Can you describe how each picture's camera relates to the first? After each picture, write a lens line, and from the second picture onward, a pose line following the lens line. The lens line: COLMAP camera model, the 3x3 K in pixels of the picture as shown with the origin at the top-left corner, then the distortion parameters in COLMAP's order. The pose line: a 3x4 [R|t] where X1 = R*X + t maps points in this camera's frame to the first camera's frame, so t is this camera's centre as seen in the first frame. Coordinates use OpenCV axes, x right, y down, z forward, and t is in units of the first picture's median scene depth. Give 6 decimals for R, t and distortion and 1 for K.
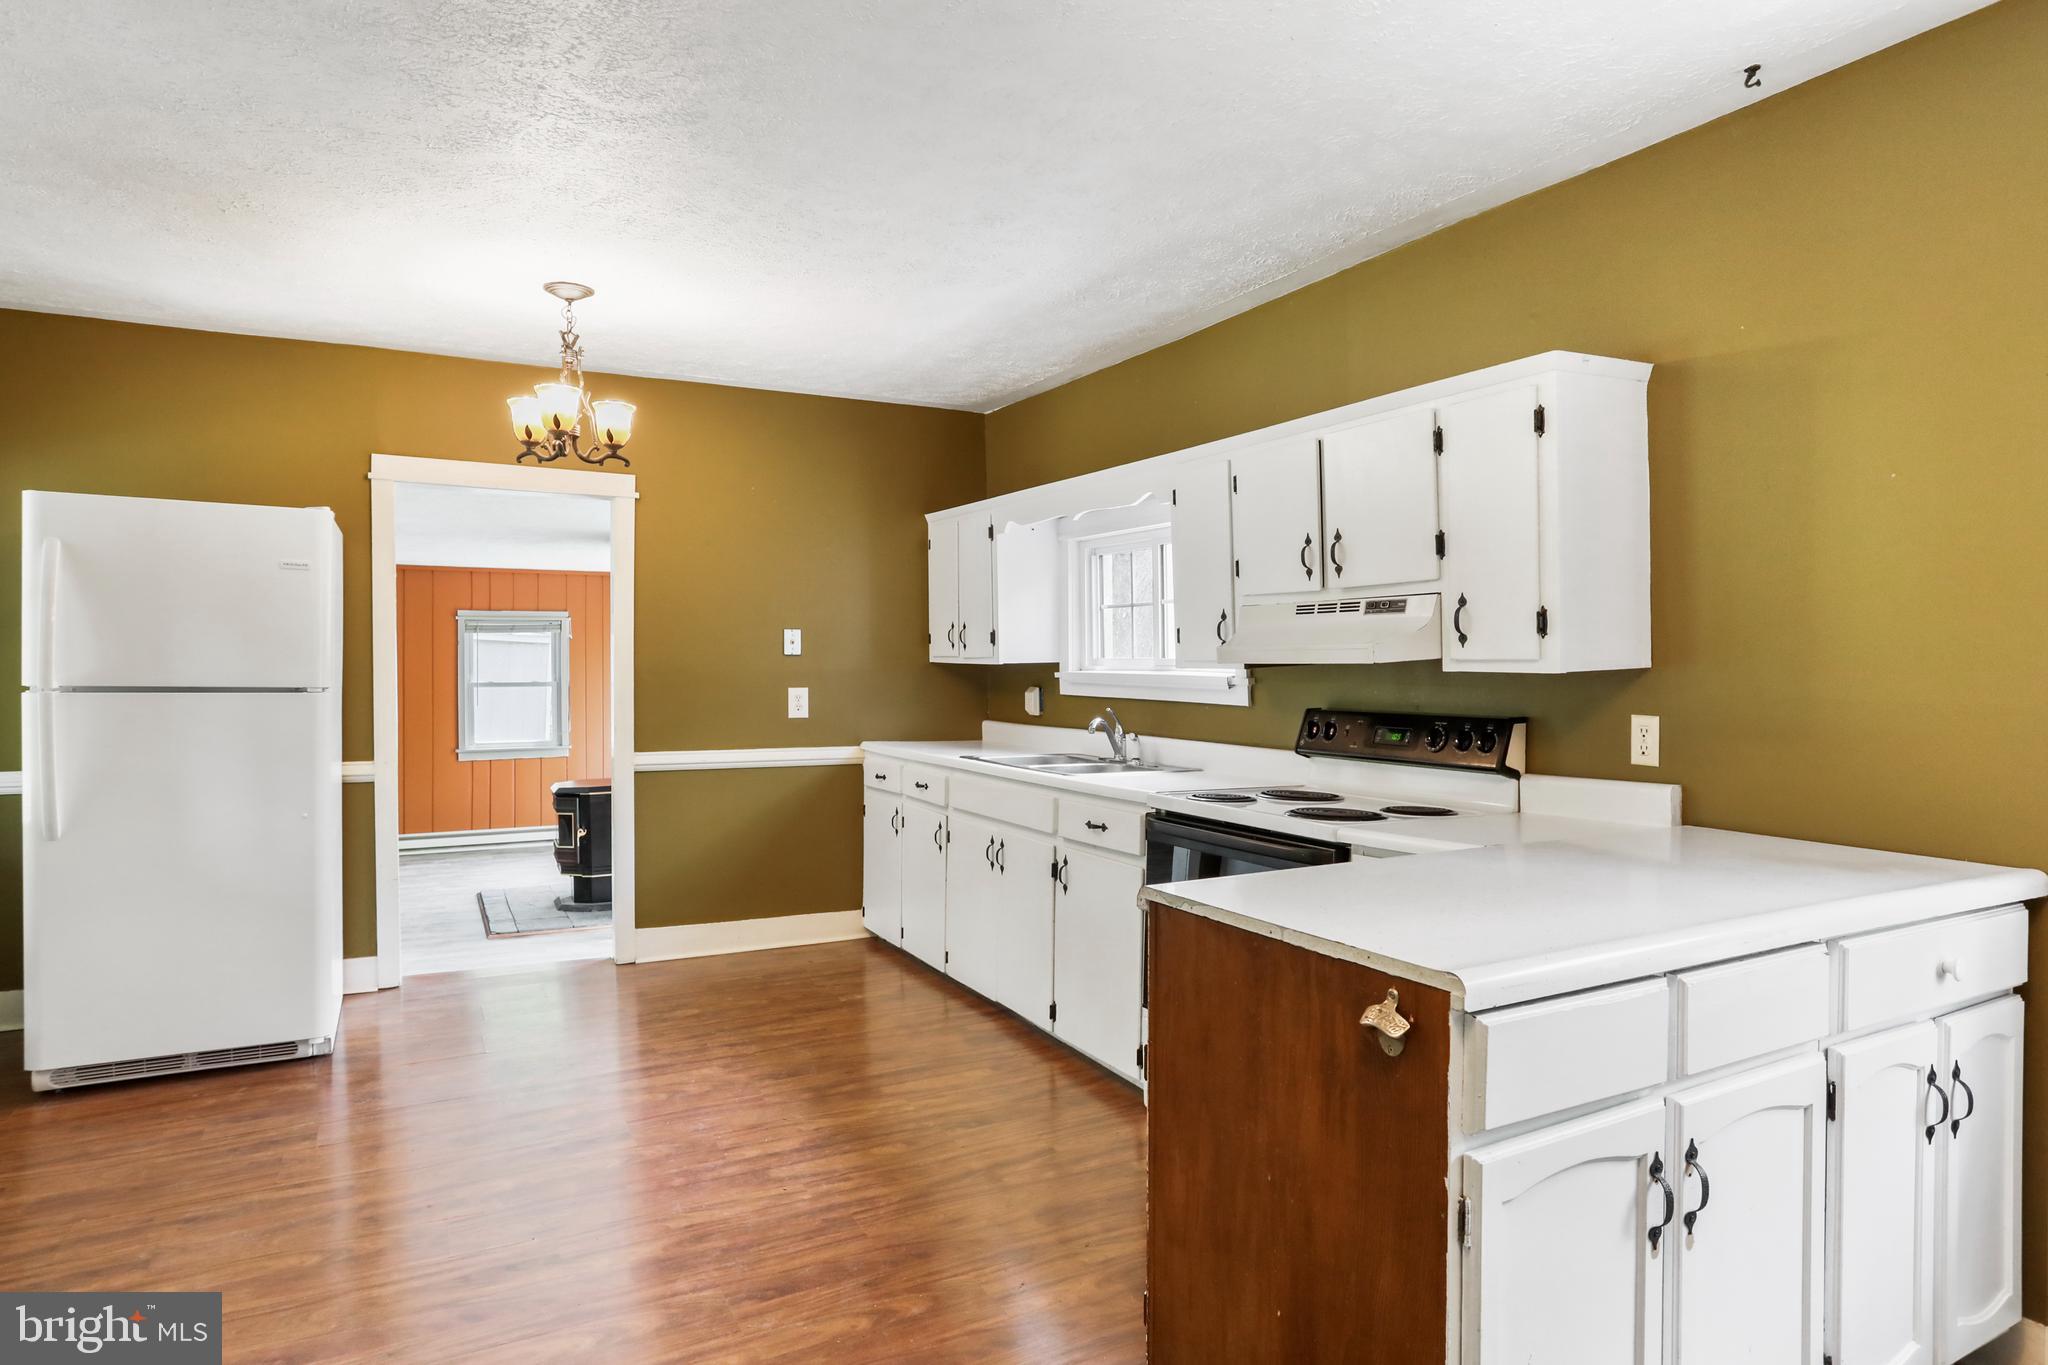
lens RADIAL K [[1173.9, 0, 1024.0], [0, 1173.9, 682.5], [0, 0, 1]] dist [-0.022709, 0.000352]
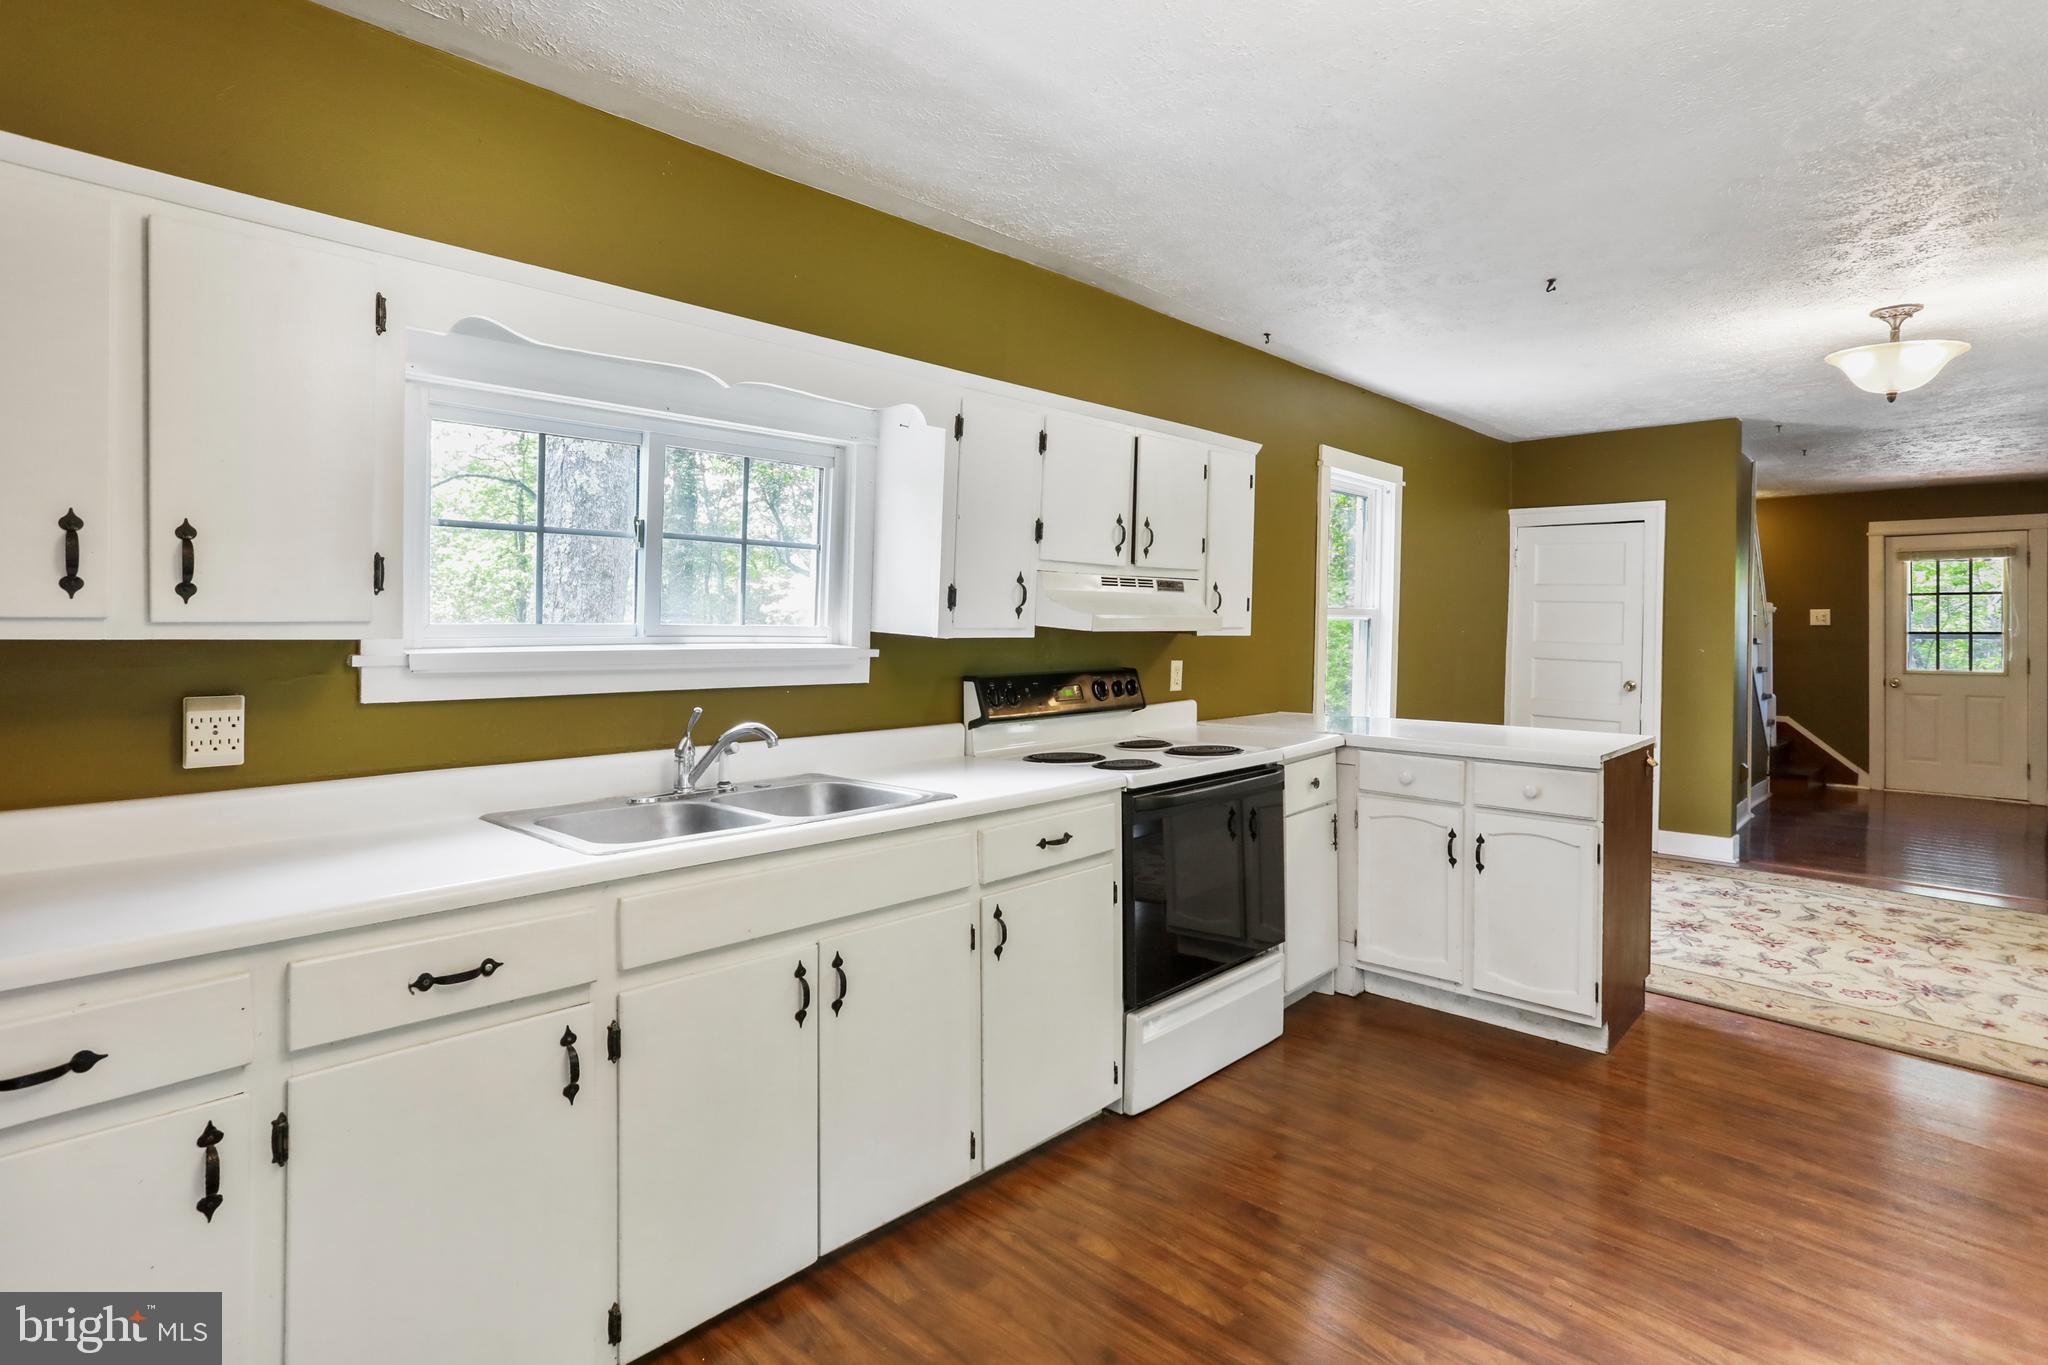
lens RADIAL K [[1017.8, 0, 1028.9], [0, 1017.8, 624.7], [0, 0, 1]] dist [-0.051551, 0.027677]
pose [[-0.312772, -0.004024, 0.949820, -0.605206], [0.011186, 0.999906, 0.007920, -0.028351], [-0.949762, 0.013102, -0.312697, 1.293307]]
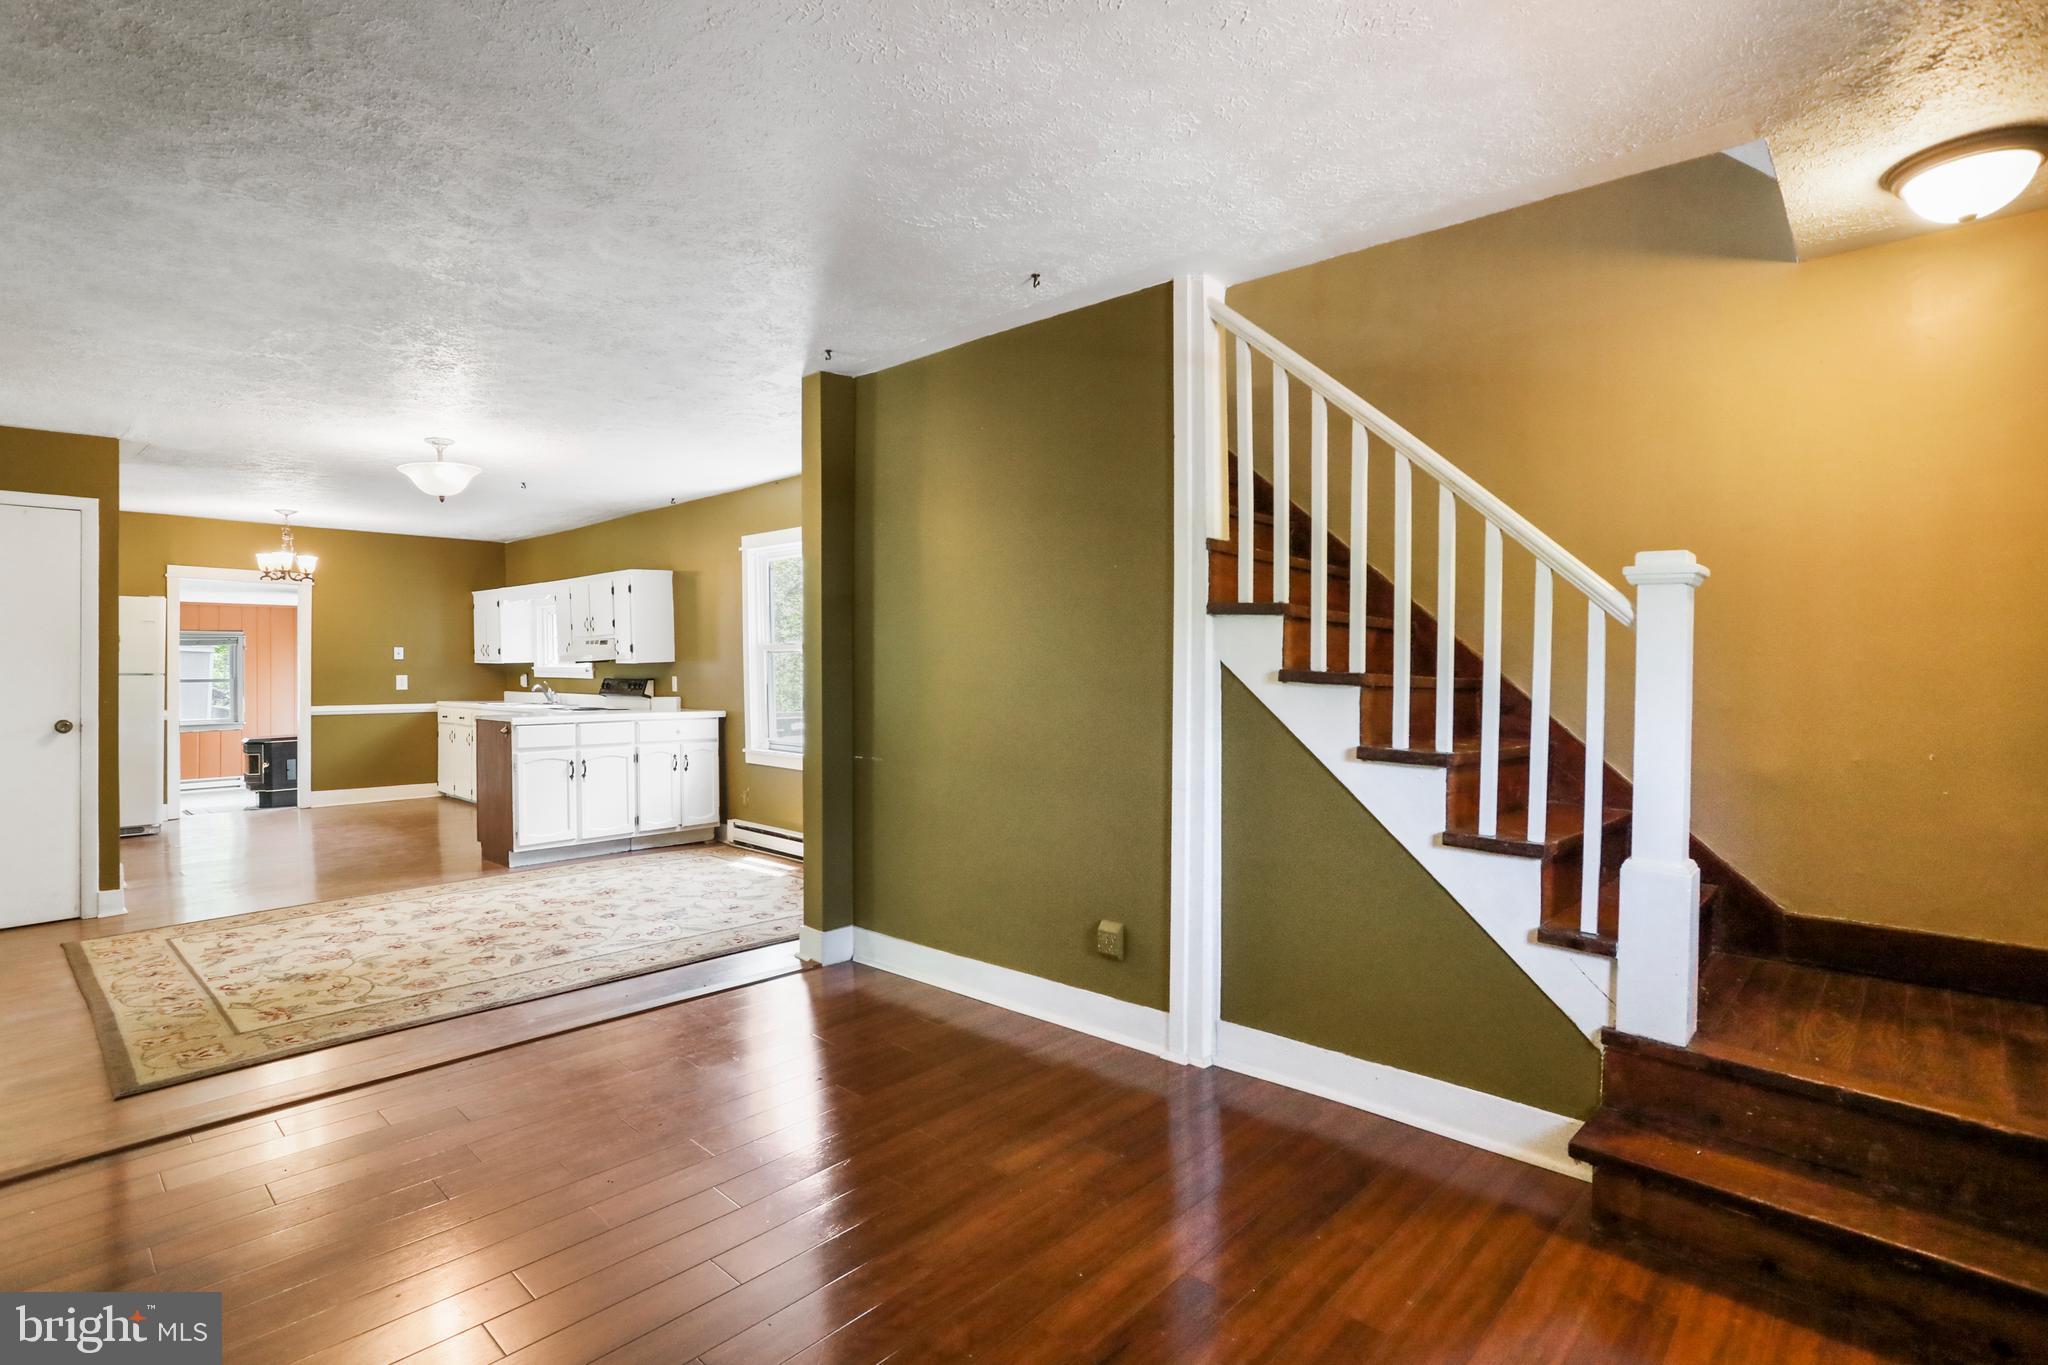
lens RADIAL K [[993.5, 0, 1022.9], [0, 993.5, 671.2], [0, 0, 1]] dist [-0.063255, 0.037653]
pose [[0.943210, -0.006471, 0.332133, 0.421463], [0.010620, 0.999887, -0.010678, 0.042243], [-0.332027, 0.013599, 0.943172, -1.534374]]
